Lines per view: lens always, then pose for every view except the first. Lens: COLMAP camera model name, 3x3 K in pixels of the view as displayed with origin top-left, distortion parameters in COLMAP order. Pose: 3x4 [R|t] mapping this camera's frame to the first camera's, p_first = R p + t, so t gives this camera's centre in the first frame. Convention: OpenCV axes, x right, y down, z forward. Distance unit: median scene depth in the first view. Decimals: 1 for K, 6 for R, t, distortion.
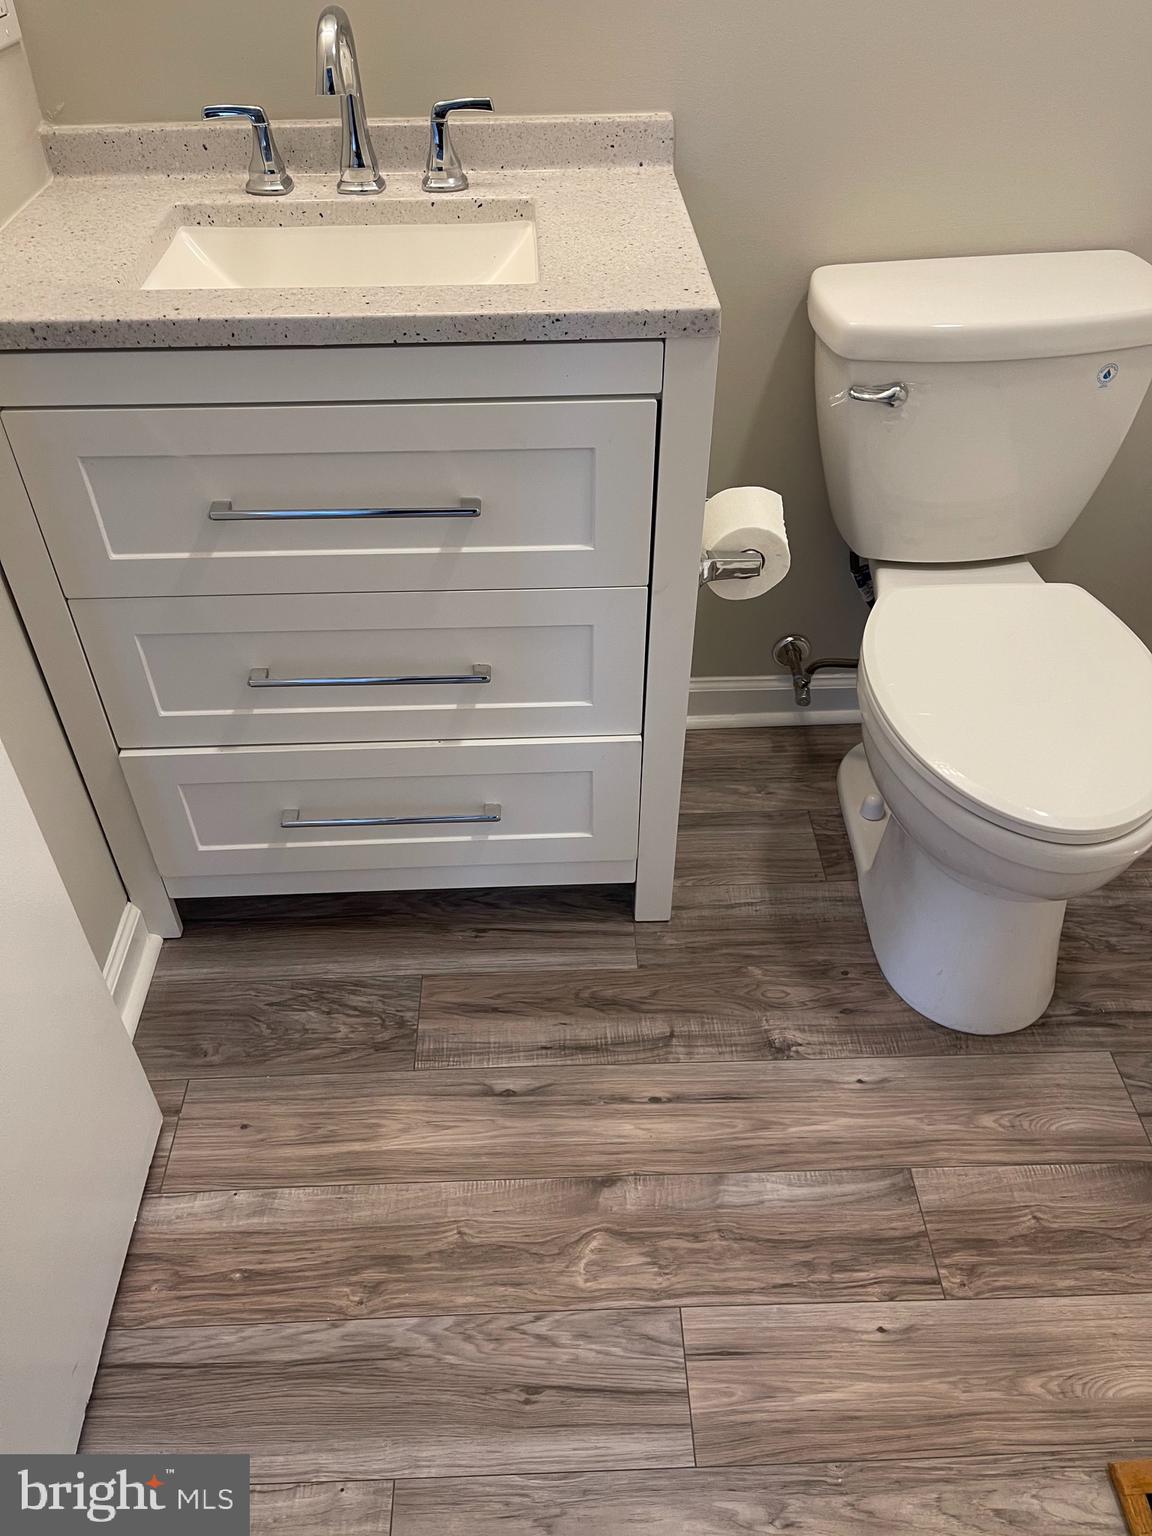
lens RADIAL K [[1158.3, 0, 571.6], [0, 1158.3, 779.0], [0, 0, 1]] dist [0.074756, -0.098343]
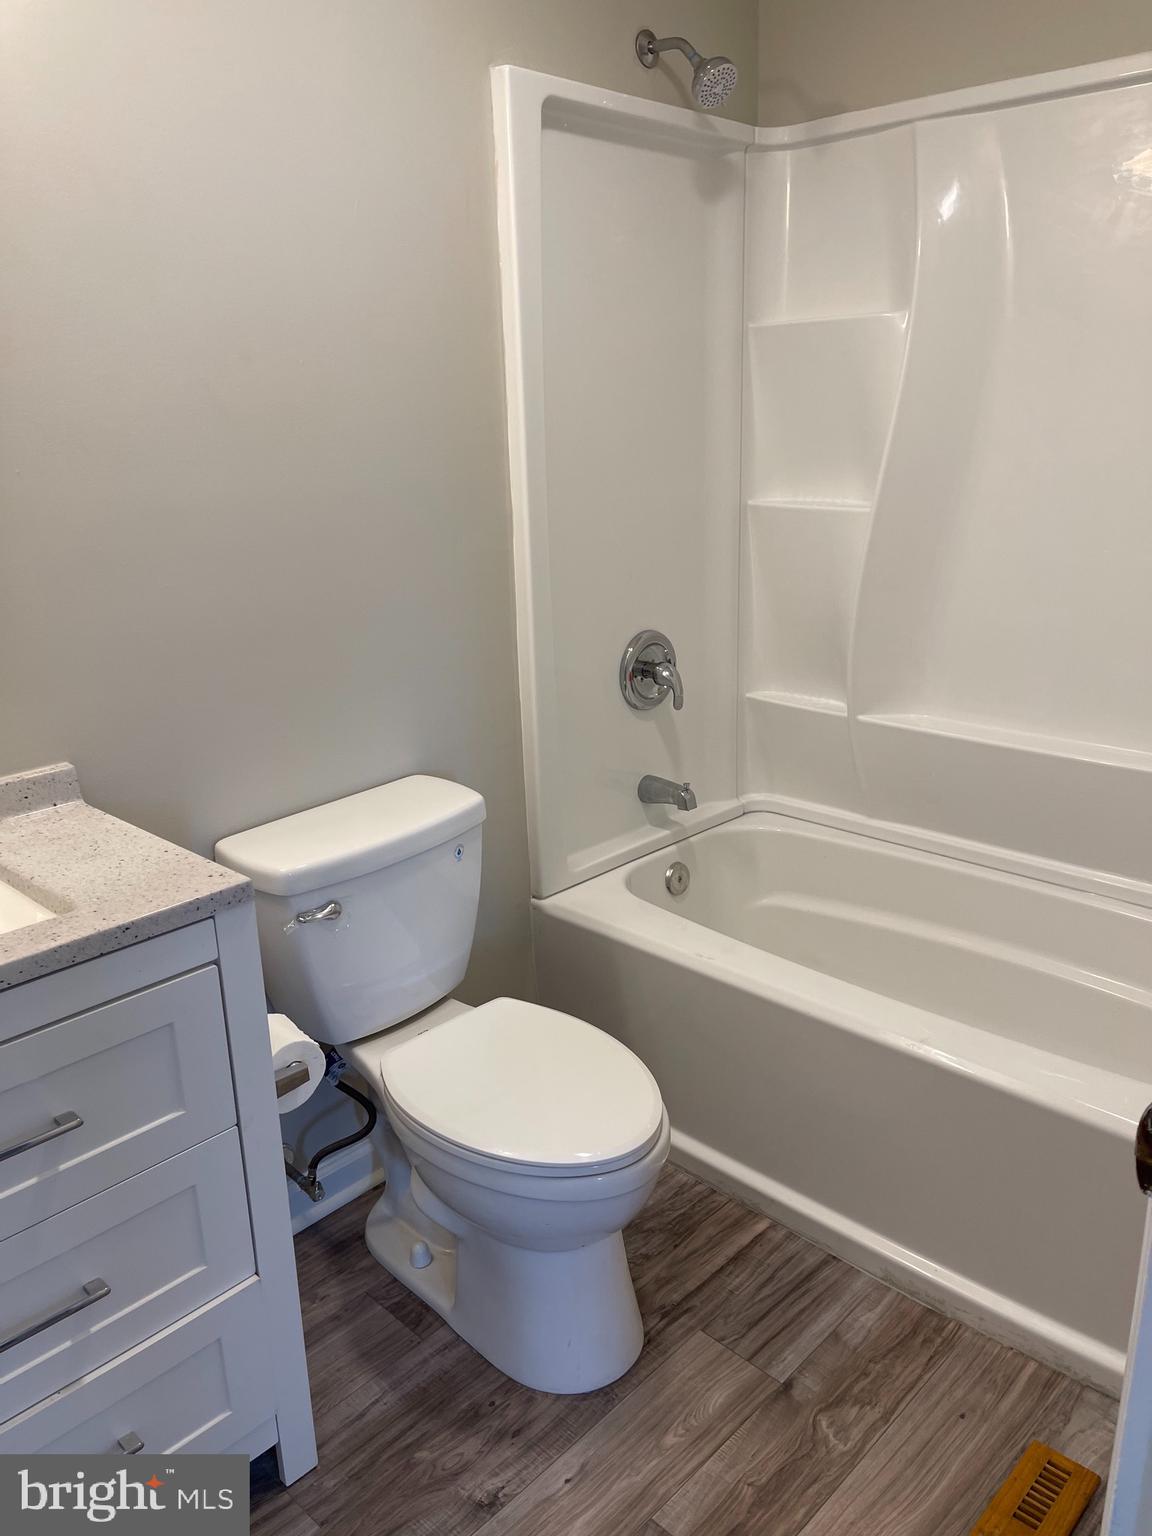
lens RADIAL K [[1158.3, 0, 590.7], [0, 1158.3, 770.6], [0, 0, 1]] dist [0.074756, -0.098343]
pose [[0.712454, -0.221318, 0.665904, -0.323396], [0.487793, 0.838384, -0.243250, -0.014422], [-0.504447, 0.498128, 0.705267, -0.095156]]
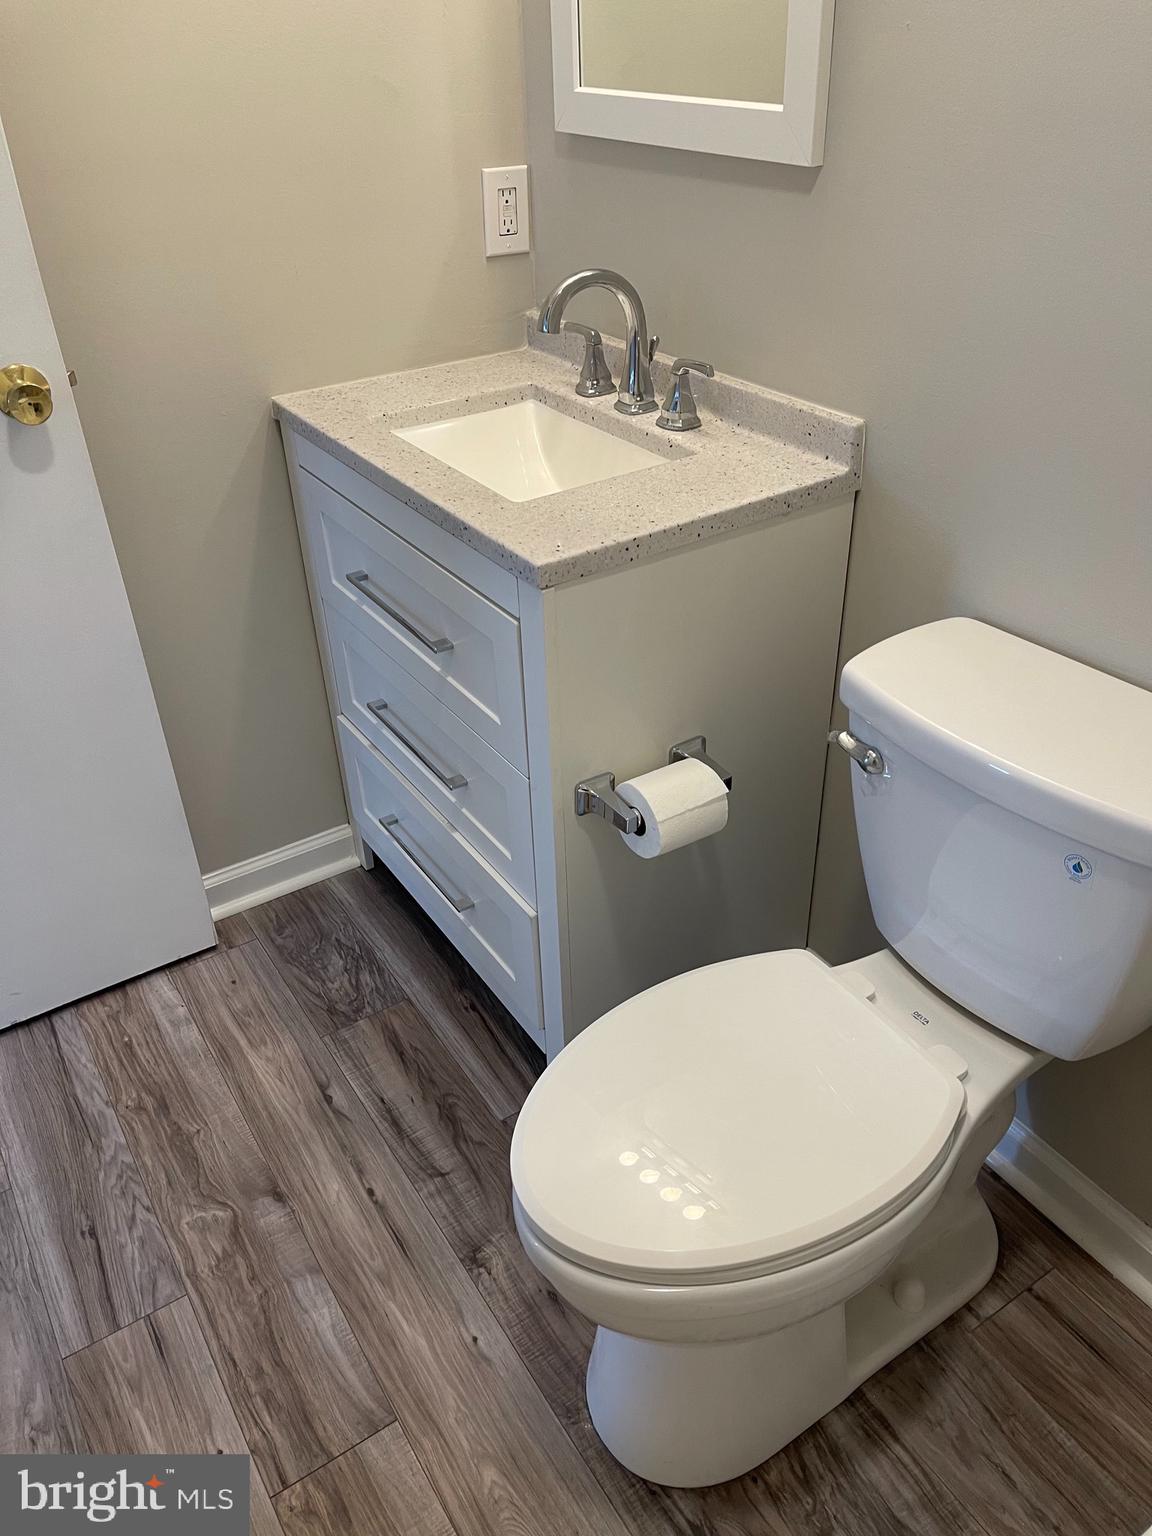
lens RADIAL K [[1158.3, 0, 571.4], [0, 1158.3, 768.6], [0, 0, 1]] dist [0.074756, -0.098343]
pose [[0.512871, 0.467936, -0.719722, 0.797185], [-0.553564, 0.821064, 0.139358, -0.319390], [0.656149, 0.326939, 0.680132, 0.253824]]
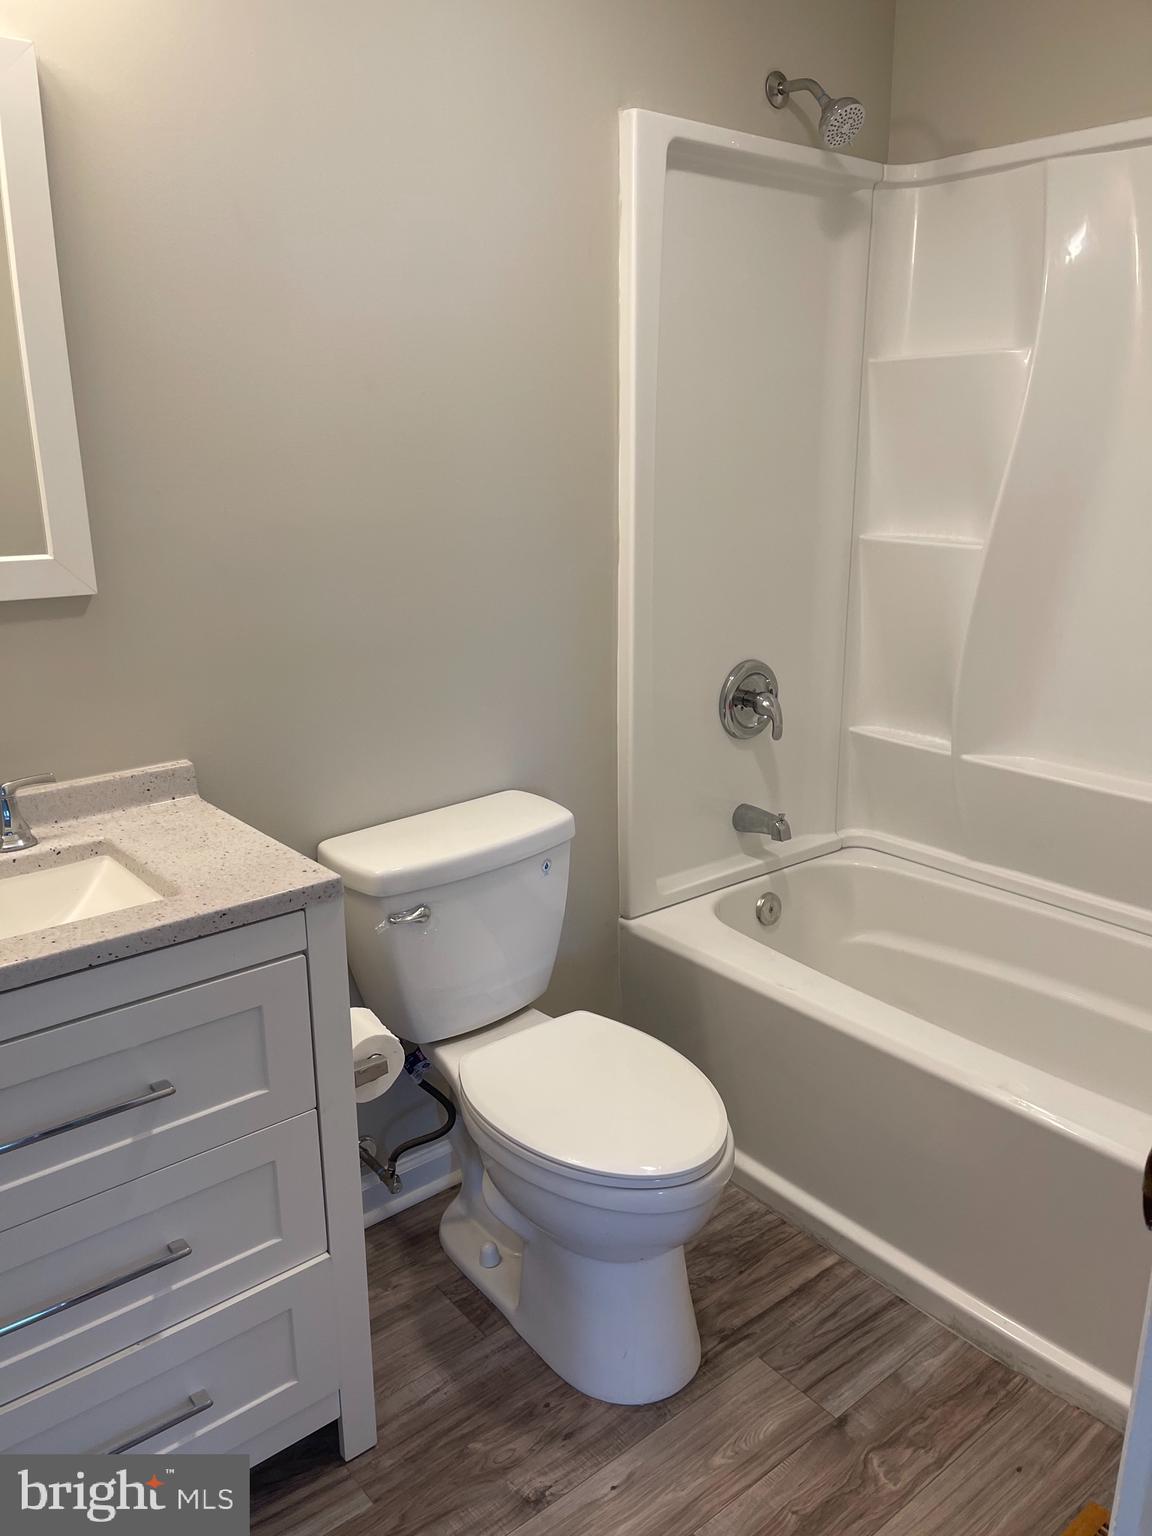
lens RADIAL K [[1158.3, 0, 582.0], [0, 1158.3, 782.1], [0, 0, 1]] dist [0.074756, -0.098343]
pose [[0.792445, -0.172412, 0.585069, -0.317248], [0.412062, 0.858552, -0.305113, 0.017098], [-0.449707, 0.482869, 0.751399, -0.131967]]
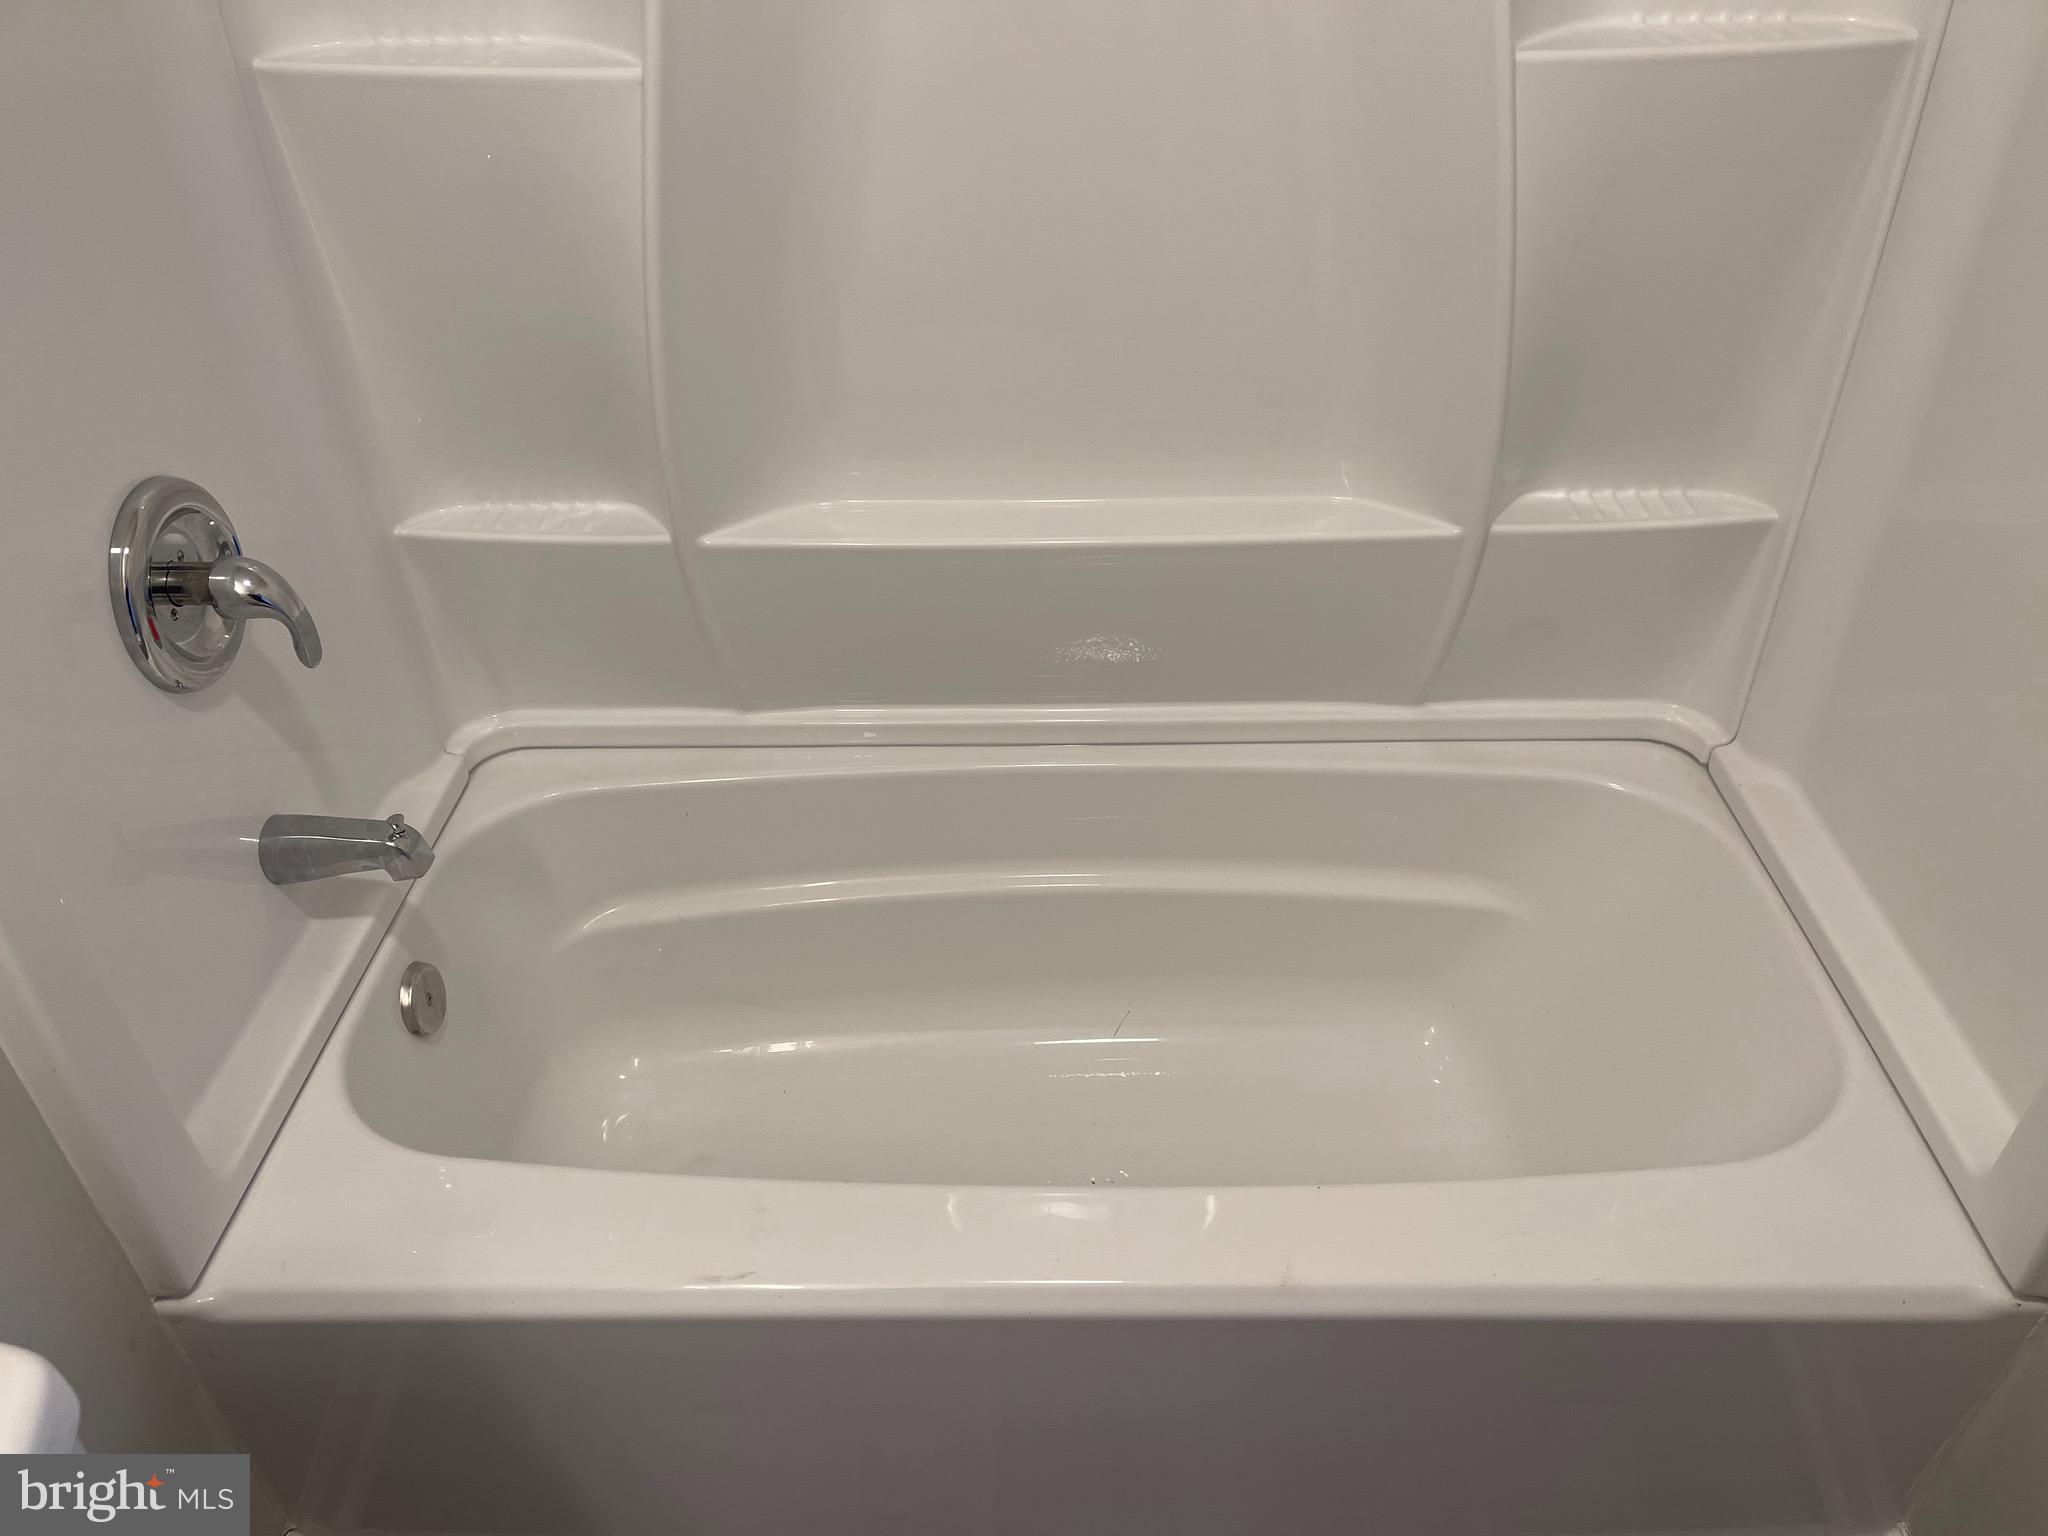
lens RADIAL K [[1544.4, 0, 1033.8], [0, 1544.4, 777.7], [0, 0, 1]] dist [0.074756, -0.098343]
pose [[0.042403, -0.581073, 0.812746, 0.186368], [0.685380, 0.608808, 0.399510, -0.494069], [-0.726950, 0.540099, 0.424071, 0.362924]]
